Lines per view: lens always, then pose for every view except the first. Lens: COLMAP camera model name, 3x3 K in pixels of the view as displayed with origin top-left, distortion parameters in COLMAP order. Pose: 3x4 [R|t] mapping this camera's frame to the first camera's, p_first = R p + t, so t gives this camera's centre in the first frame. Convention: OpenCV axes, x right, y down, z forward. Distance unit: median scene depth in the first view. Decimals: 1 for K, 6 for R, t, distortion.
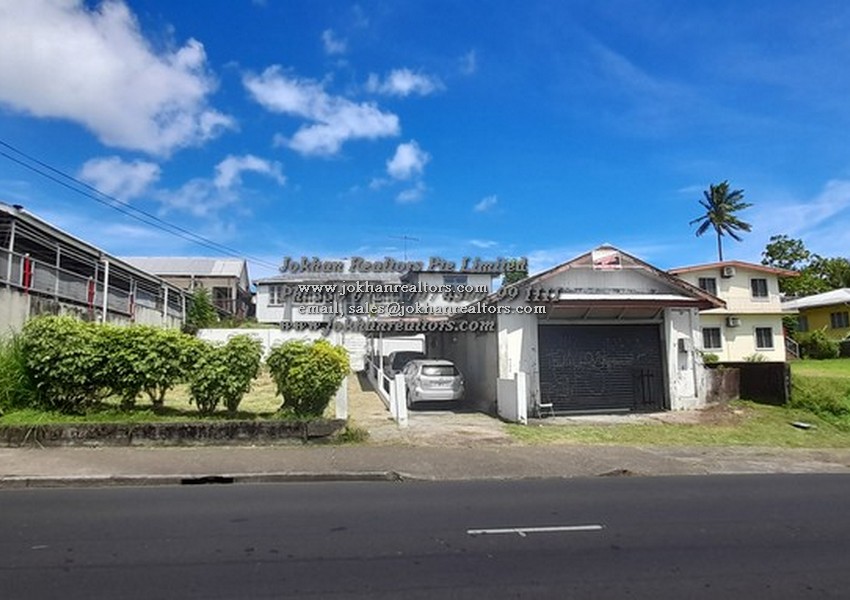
lens RADIAL K [[551.1, 0, 427.6], [0, 551.1, 295.6], [0, 0, 1]] dist [0.003411, 0.007048]
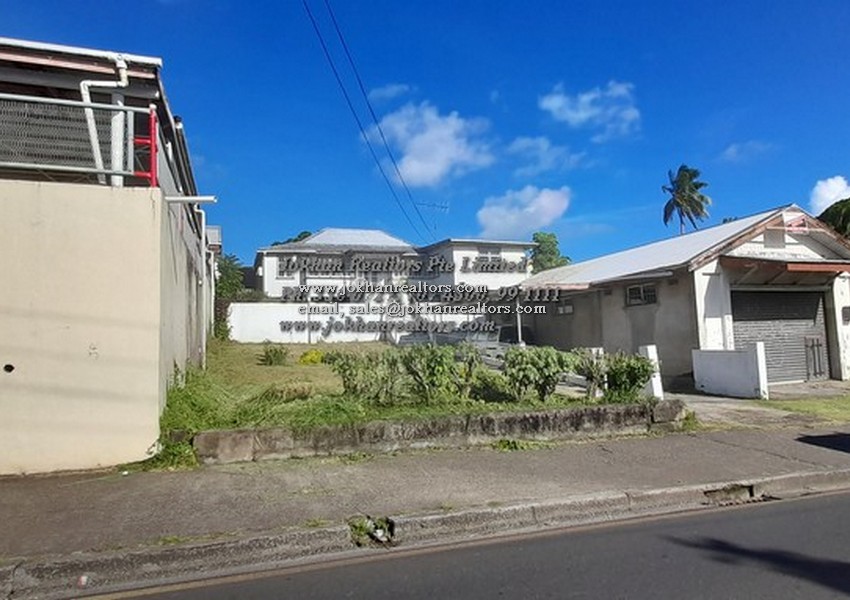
lens RADIAL K [[580.9, 0, 425.0], [0, 580.9, 300.0], [0, 0, 1]] dist [-0.002861, -0.000013]
pose [[0.976054, -0.000321, 0.217530, -0.573566], [-0.009331, 0.999017, 0.043342, 0.035117], [-0.217330, -0.044334, 0.975091, 0.205096]]
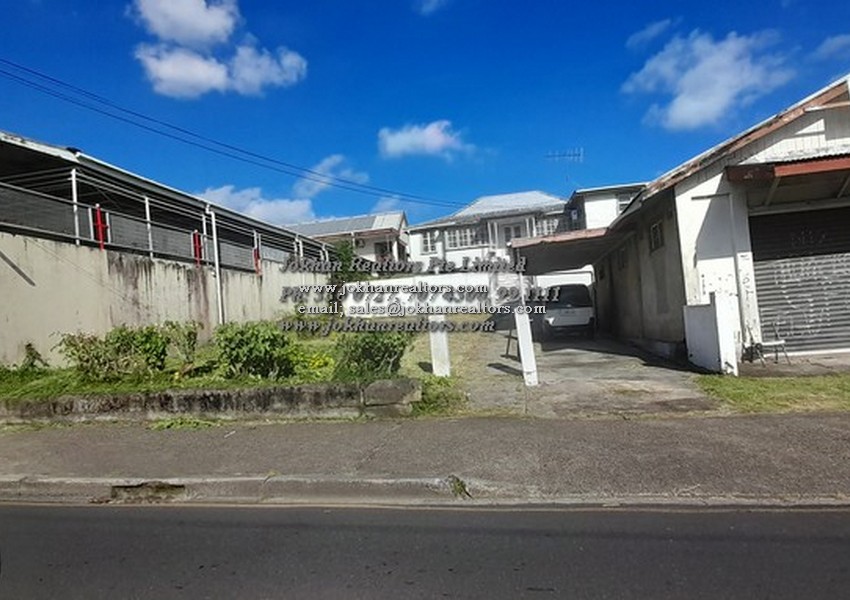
lens RADIAL K [[551.1, 0, 427.6], [0, 551.1, 295.6], [0, 0, 1]] dist [0.003411, 0.007048]
pose [[0.940419, -0.077762, -0.331006, 0.066044], [0.106416, 0.991903, 0.069314, 0.067831], [0.322936, -0.100409, 0.941080, 0.325205]]
